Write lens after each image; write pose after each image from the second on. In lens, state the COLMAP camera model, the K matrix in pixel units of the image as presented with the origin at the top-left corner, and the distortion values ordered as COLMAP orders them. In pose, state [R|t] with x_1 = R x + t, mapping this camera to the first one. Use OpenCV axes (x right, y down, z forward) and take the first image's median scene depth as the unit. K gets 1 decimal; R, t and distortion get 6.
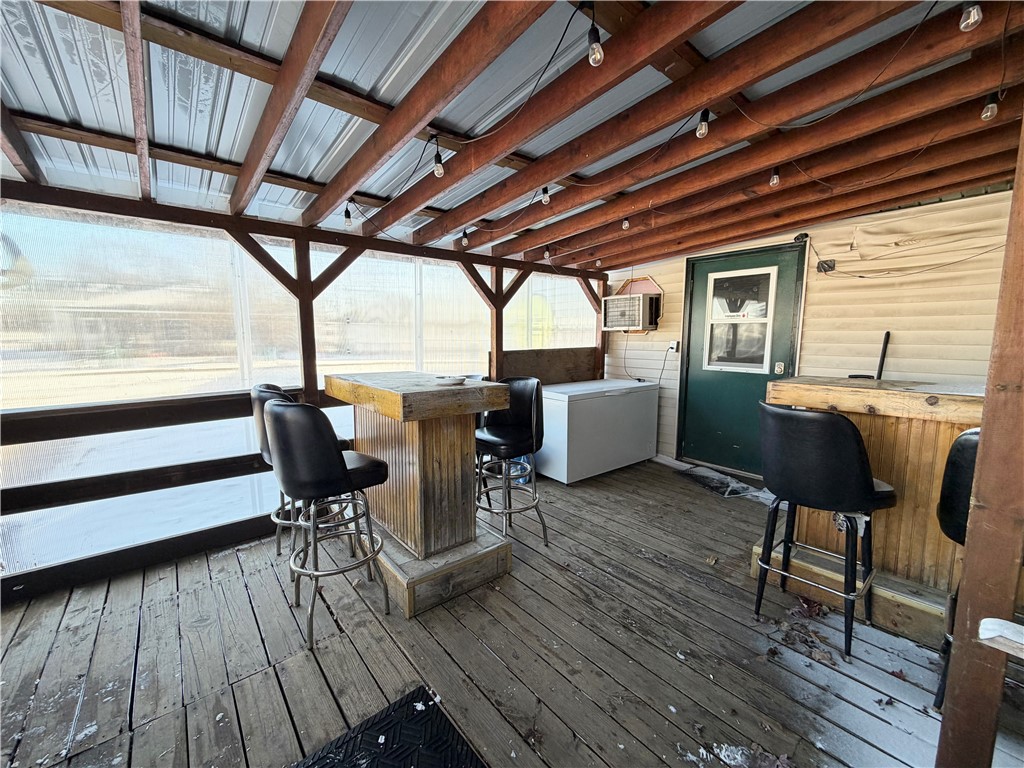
lens RADIAL K [[407.9, 0, 509.0], [0, 407.9, 384.3], [0, 0, 1]] dist [-0.000868, 0.000116]
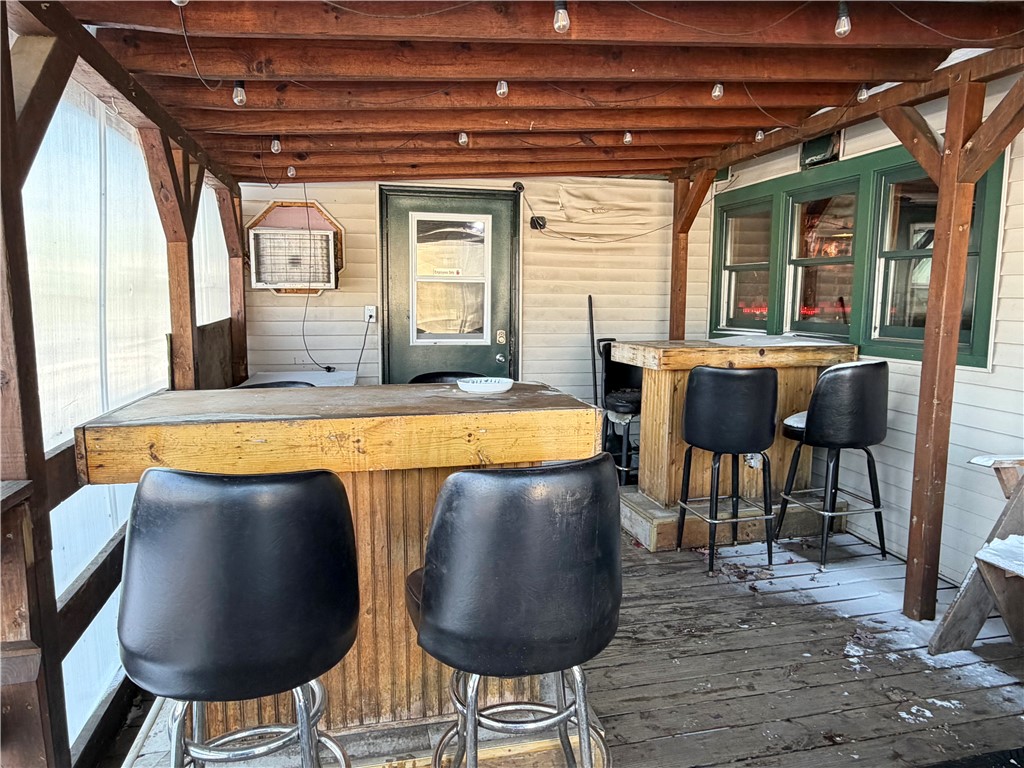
lens RADIAL K [[679.8, 0, 512.0], [0, 679.8, 384.0], [0, 0, 1]] dist [0.000037, -0.000876]
pose [[0.448146, -0.113075, 0.886780, -0.641616], [0.099096, 0.992138, 0.076430, -0.052930], [-0.888451, 0.053625, 0.455828, 0.372918]]
